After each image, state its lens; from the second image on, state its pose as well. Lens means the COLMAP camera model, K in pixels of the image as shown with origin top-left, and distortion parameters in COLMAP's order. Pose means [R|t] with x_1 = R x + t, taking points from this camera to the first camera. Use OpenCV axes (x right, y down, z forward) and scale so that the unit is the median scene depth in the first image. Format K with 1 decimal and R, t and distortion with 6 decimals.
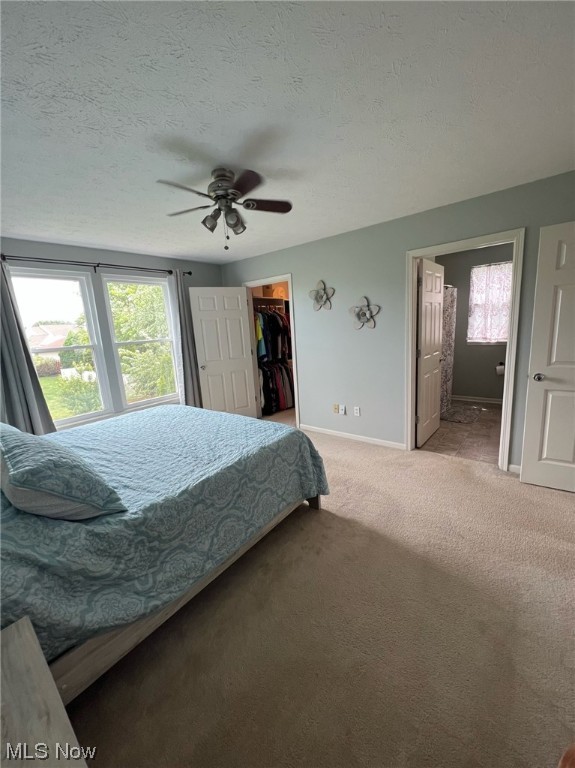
lens RADIAL K [[306.8, 0, 290.8], [0, 306.8, 383.2], [0, 0, 1]] dist [0.001284, -0.000017]
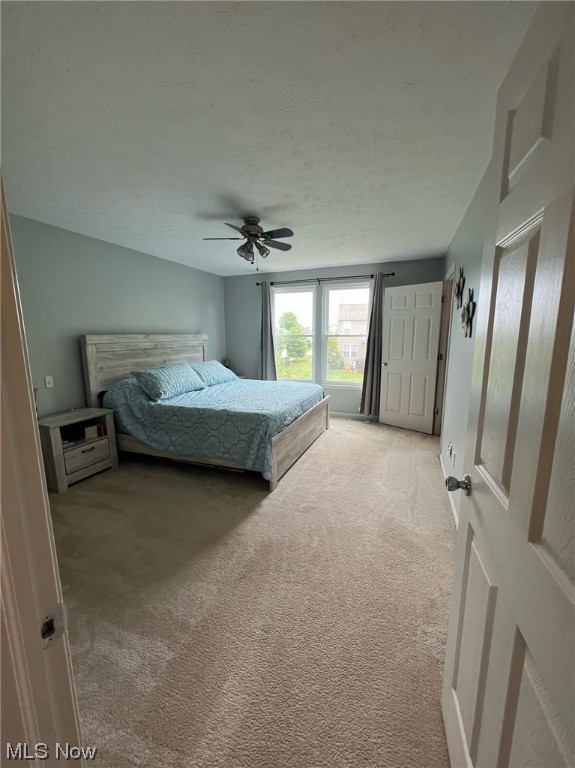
lens RADIAL K [[306.8, 0, 290.8], [0, 306.8, 383.2], [0, 0, 1]] dist [0.001284, -0.000017]
pose [[0.303929, 0.210742, -0.929094, 1.058565], [-0.193894, 0.968499, 0.156253, -0.157954], [0.932755, 0.132656, 0.335217, 0.635602]]
